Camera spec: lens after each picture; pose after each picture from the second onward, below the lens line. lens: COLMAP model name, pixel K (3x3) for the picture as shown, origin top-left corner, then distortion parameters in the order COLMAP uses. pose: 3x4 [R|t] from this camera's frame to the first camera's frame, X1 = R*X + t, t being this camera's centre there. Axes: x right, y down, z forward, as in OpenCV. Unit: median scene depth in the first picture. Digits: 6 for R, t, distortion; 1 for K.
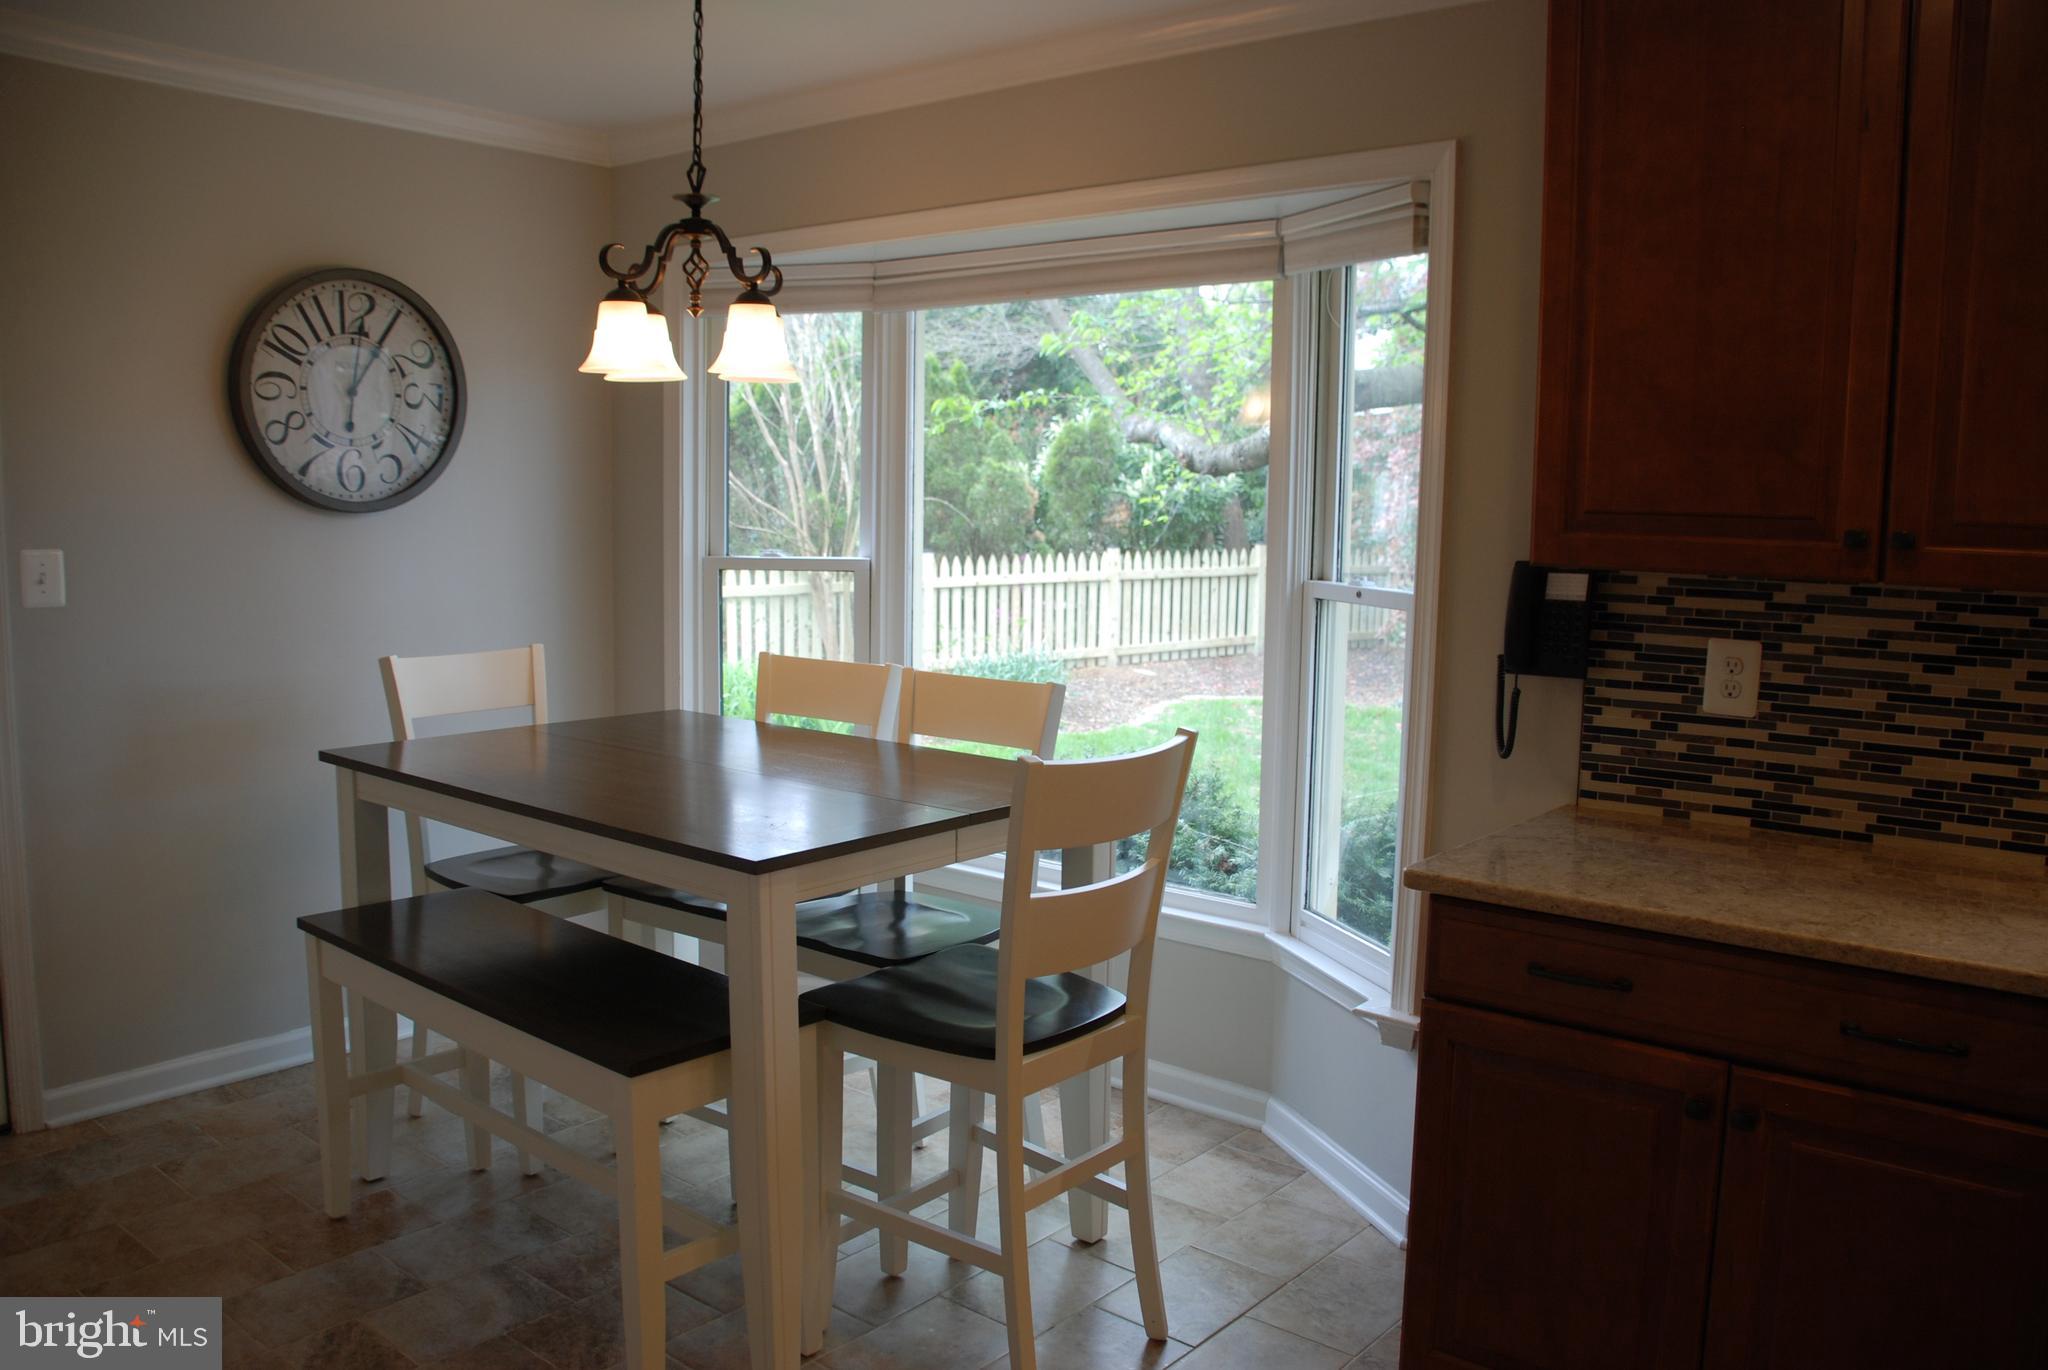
lens RADIAL K [[1590.4, 0, 1024.0], [0, 1590.4, 685.0], [0, 0, 1]] dist [-0.139607, 0.081212]
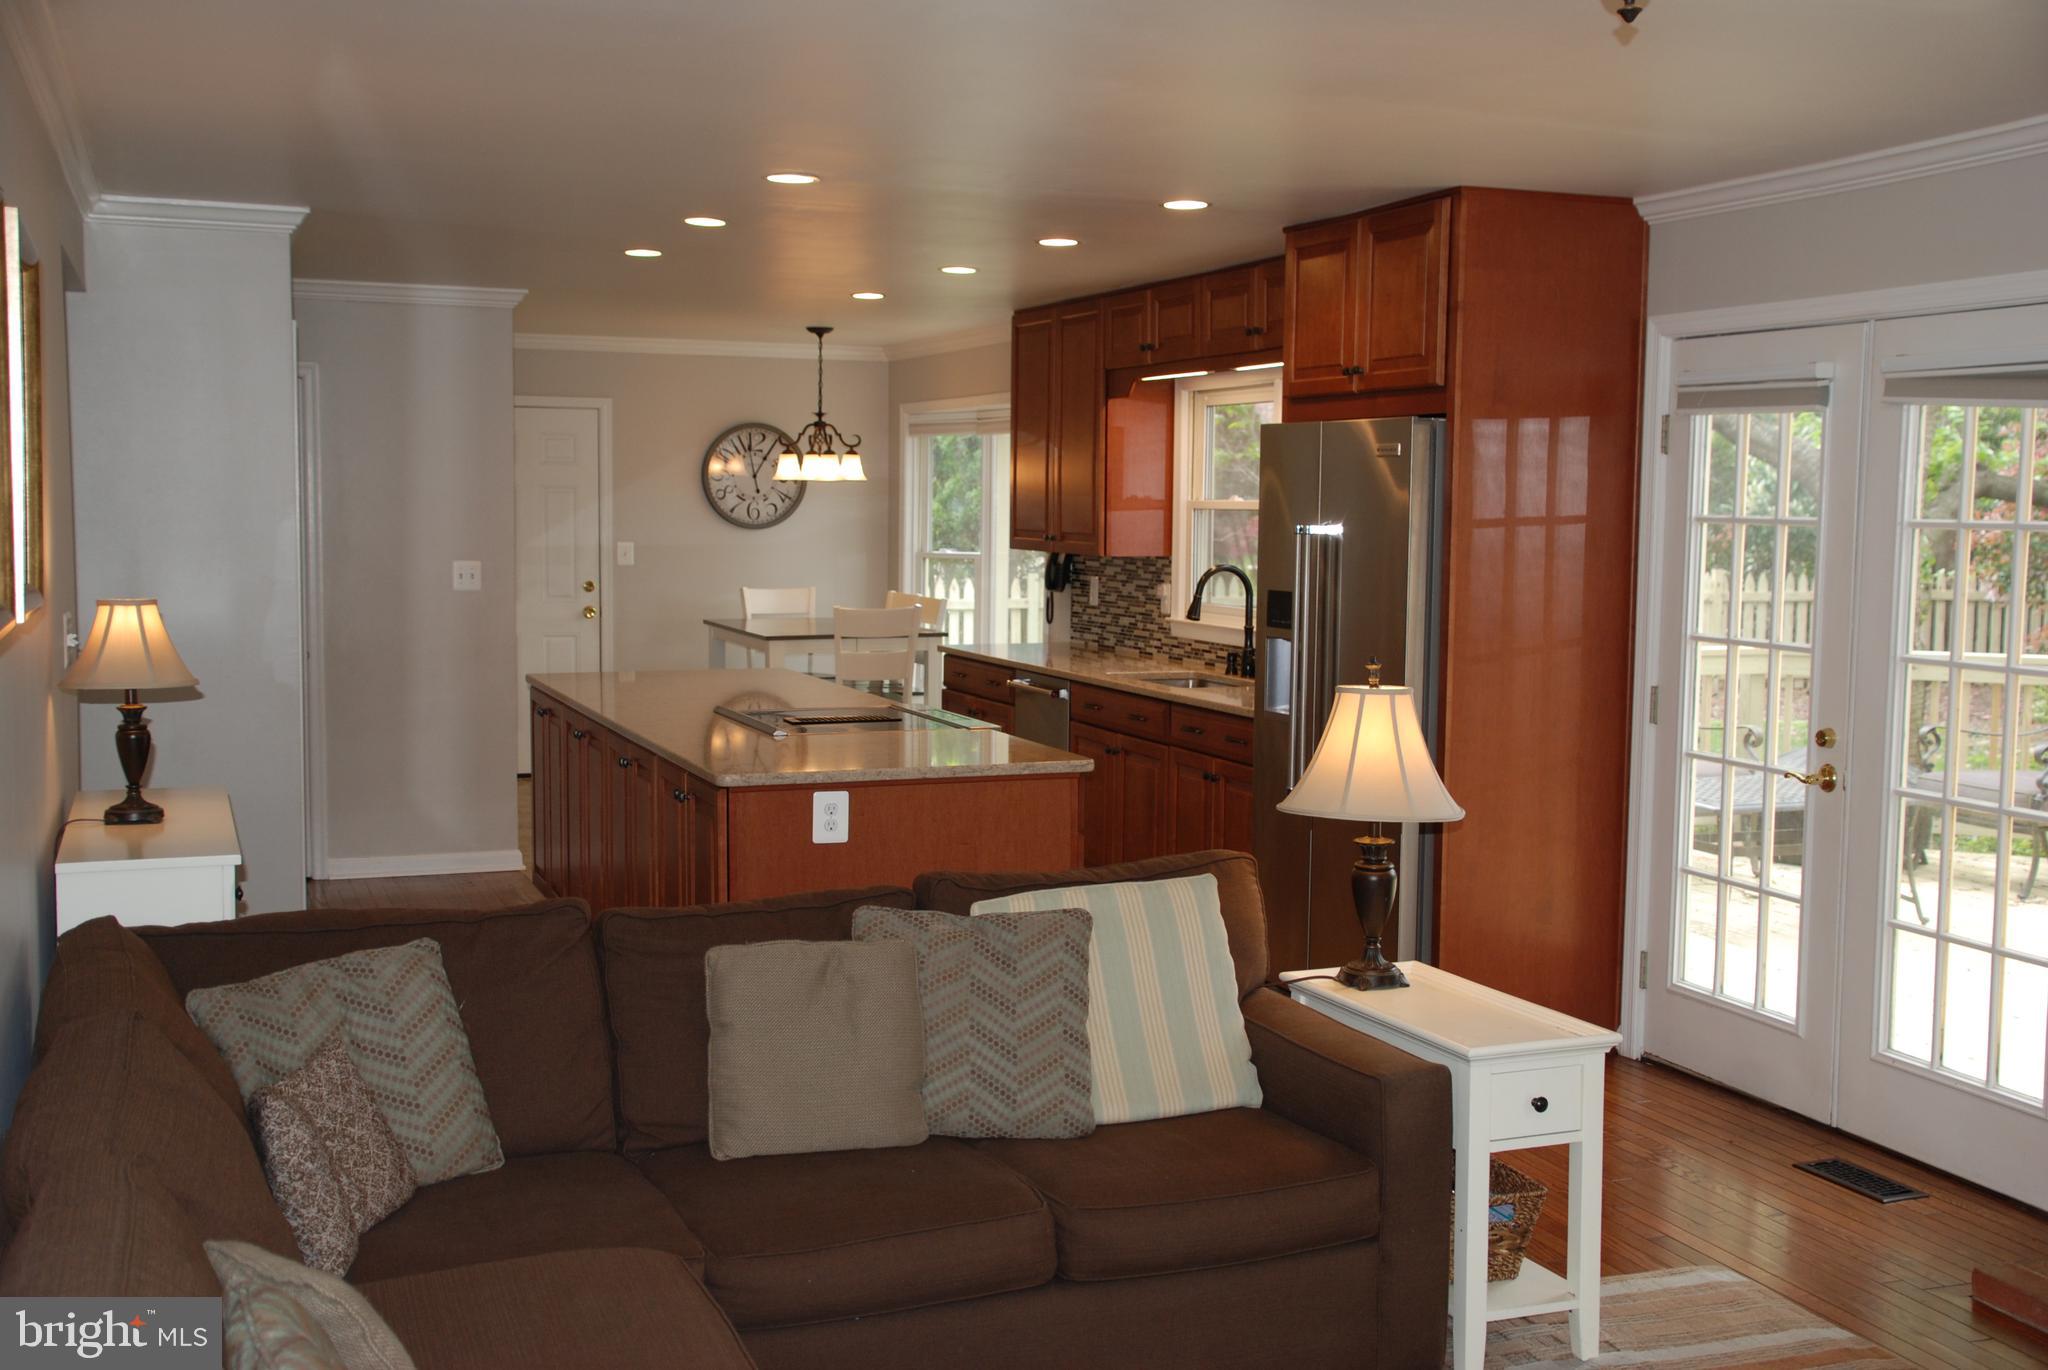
lens RADIAL K [[1992.4, 0, 1024.0], [0, 1992.4, 685.0], [0, 0, 1]] dist [0.004736, 0.001814]
pose [[0.881829, 0.037964, -0.470039, 1.946503], [-0.051838, 0.998517, -0.016604, 0.218976], [0.468712, 0.039007, 0.882489, -2.079628]]
